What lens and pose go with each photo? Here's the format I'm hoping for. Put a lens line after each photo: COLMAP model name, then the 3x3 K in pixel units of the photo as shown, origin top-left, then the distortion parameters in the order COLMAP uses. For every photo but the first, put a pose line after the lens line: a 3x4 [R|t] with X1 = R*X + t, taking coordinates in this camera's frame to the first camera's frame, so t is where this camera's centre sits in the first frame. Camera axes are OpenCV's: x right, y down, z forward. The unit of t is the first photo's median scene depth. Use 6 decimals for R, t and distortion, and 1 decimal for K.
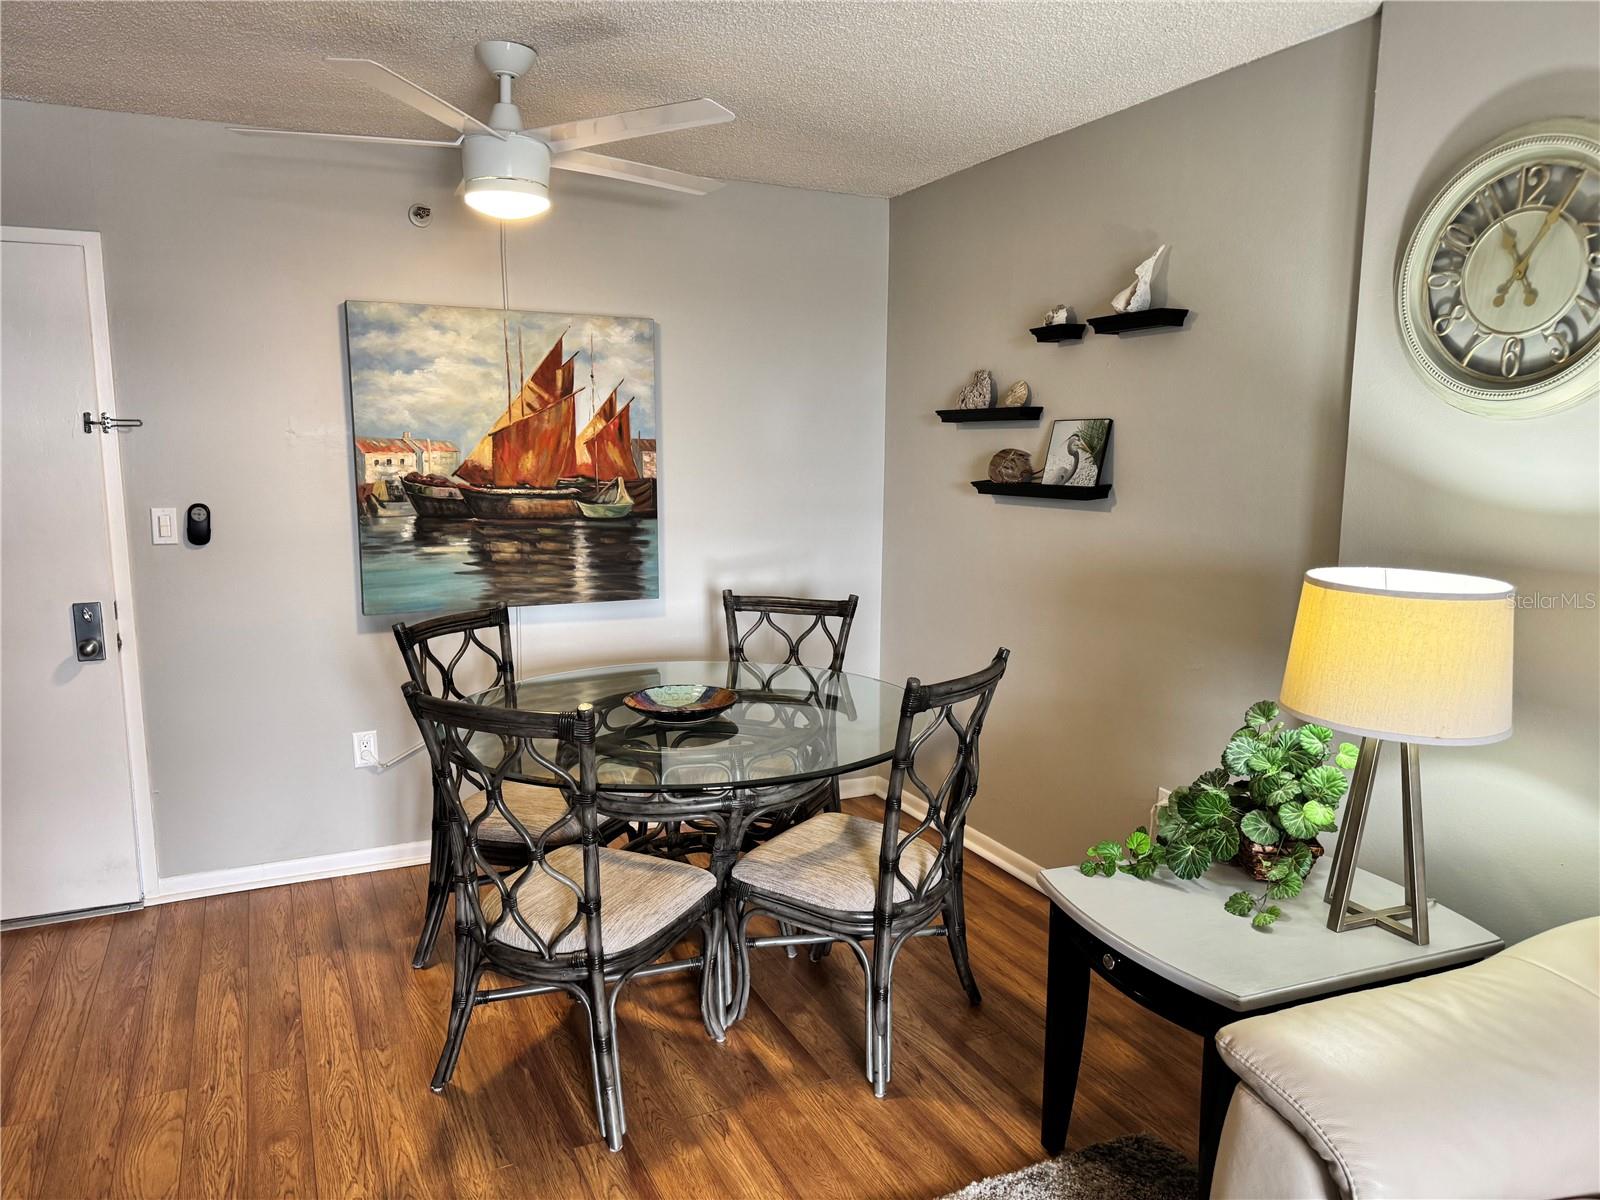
lens RADIAL K [[1121.1, 0, 818.0], [0, 1121.1, 619.1], [0, 0, 1]] dist [0.060513, -0.072873]
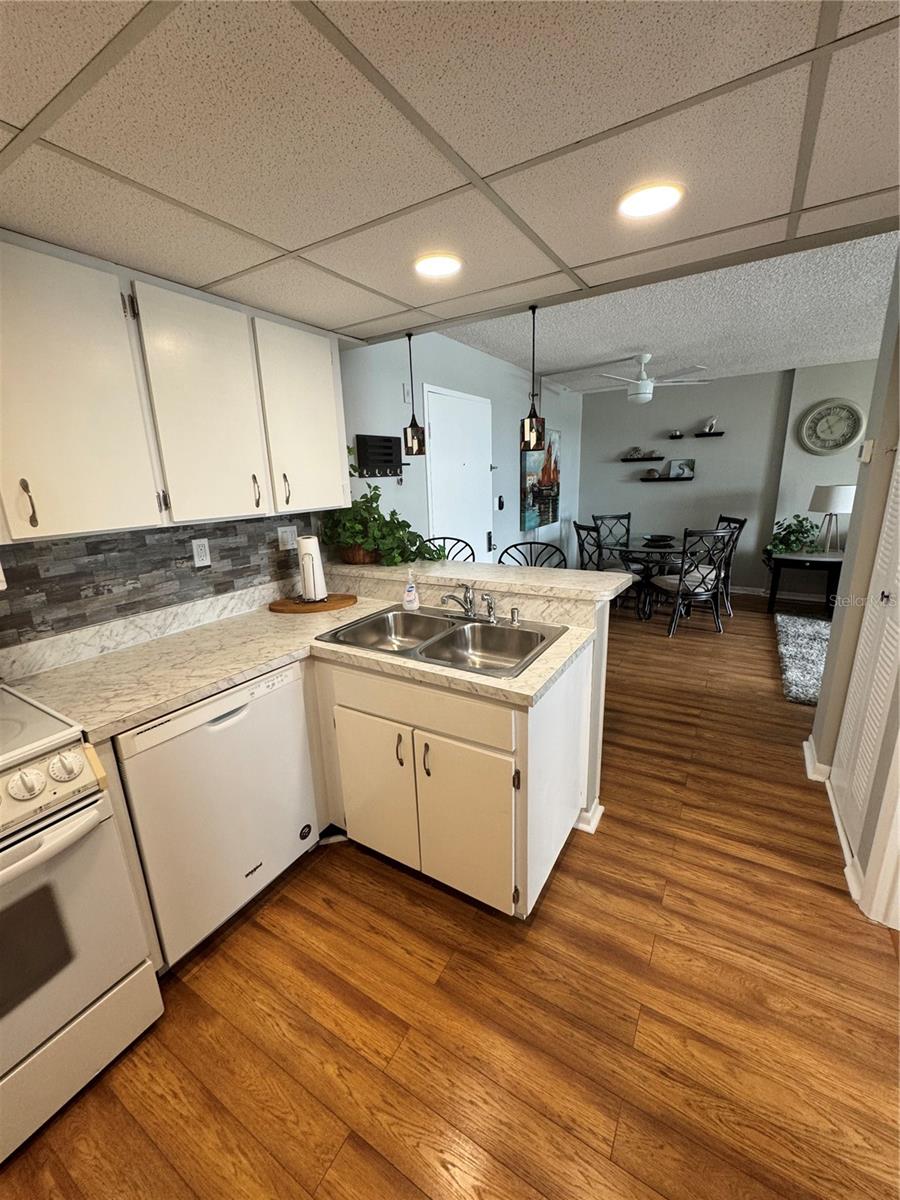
lens RADIAL K [[479.9, 0, 450.6], [0, 479.9, 600.8], [0, 0, 1]] dist [-0.003419, -0.000350]
pose [[0.838850, -0.172544, 0.516294, -1.263861], [0.123984, 0.984068, 0.127430, -0.008439], [-0.530056, -0.042882, 0.846878, 0.005443]]
